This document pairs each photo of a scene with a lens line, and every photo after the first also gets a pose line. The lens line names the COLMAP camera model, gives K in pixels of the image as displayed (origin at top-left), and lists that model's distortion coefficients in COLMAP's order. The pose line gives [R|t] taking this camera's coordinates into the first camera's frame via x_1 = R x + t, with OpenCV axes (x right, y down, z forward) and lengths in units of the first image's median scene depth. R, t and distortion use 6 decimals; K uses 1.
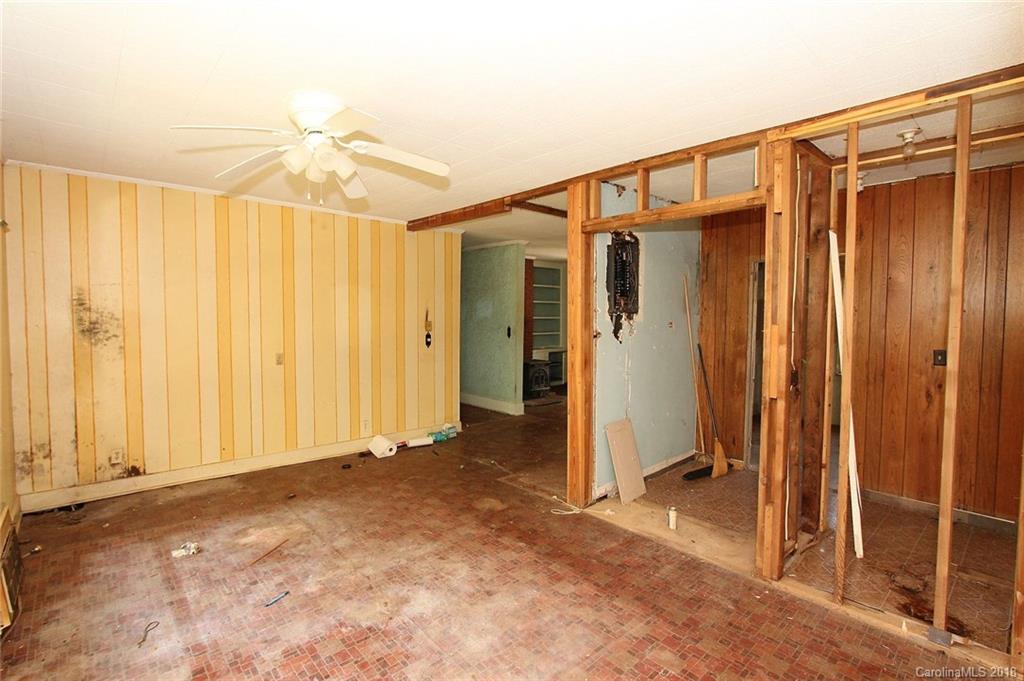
lens RADIAL K [[478.4, 0, 512.7], [0, 478.4, 336.1], [0, 0, 1]] dist [-0.004134, 0.000000]
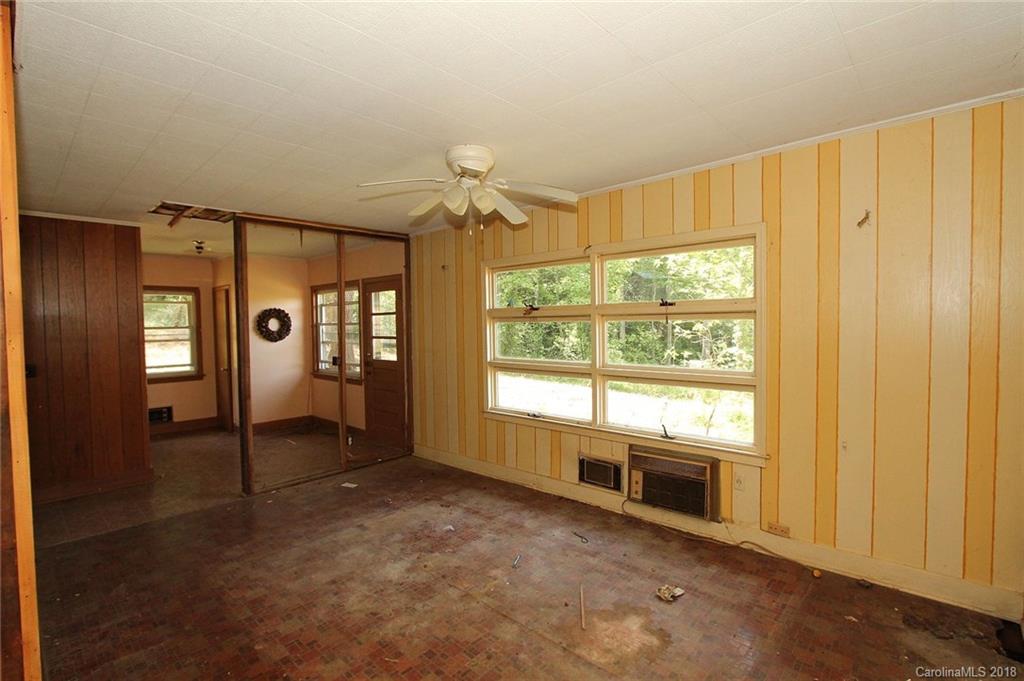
lens RADIAL K [[478.4, 0, 511.0], [0, 478.4, 340.0], [0, 0, 1]] dist [-0.004134, 0.000000]
pose [[-0.996605, 0.015538, -0.080856, -0.362107], [0.008861, 0.996569, 0.082296, -0.098733], [0.081857, 0.081300, -0.993323, 2.002500]]
